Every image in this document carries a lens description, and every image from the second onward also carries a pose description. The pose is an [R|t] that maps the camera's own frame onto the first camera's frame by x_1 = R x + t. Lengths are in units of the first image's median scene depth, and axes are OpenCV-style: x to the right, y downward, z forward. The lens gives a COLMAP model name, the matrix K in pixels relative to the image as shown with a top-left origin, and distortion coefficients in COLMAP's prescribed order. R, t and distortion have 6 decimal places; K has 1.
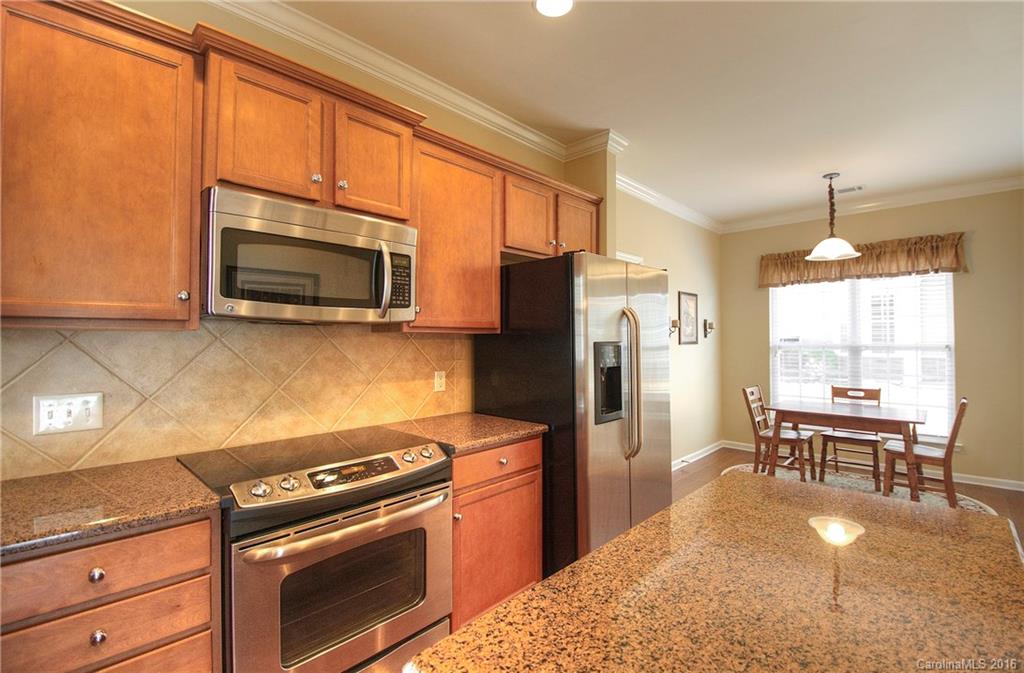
lens RADIAL K [[450.0, 0, 527.4], [0, 450.0, 331.1], [0, 0, 1]] dist [-0.018937, -0.000689]
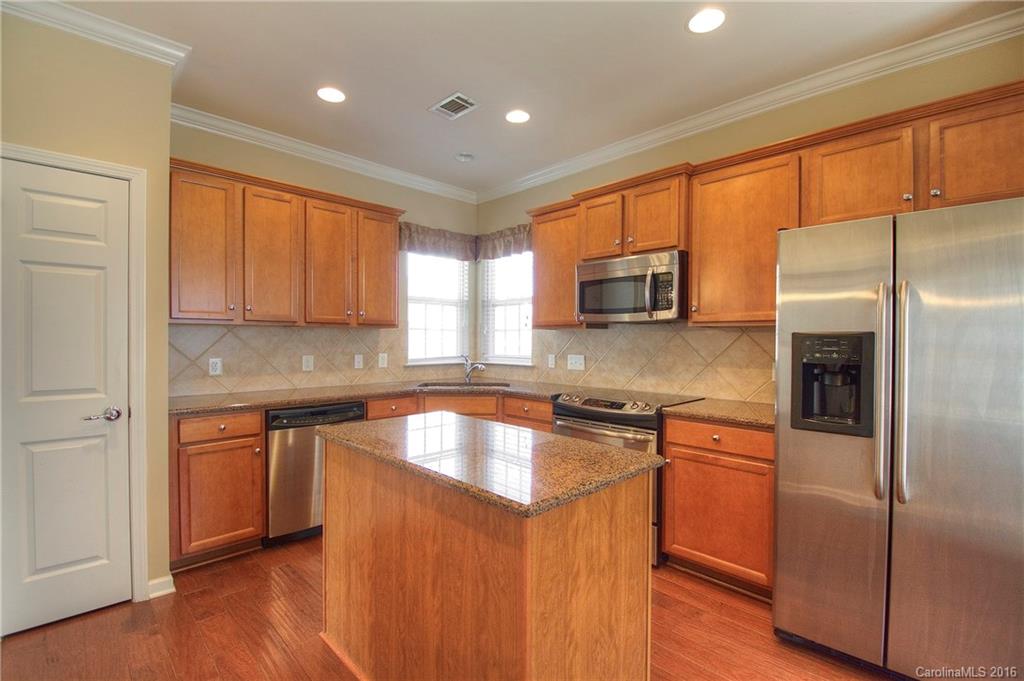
lens RADIAL K [[453.3, 0, 519.6], [0, 453.3, 345.0], [0, 0, 1]] dist [0.000324, -0.006251]
pose [[-0.039997, 0.015182, -0.999084, 1.485762], [0.013465, 0.999802, 0.014654, 0.041207], [0.999109, -0.012866, -0.040193, 0.738351]]
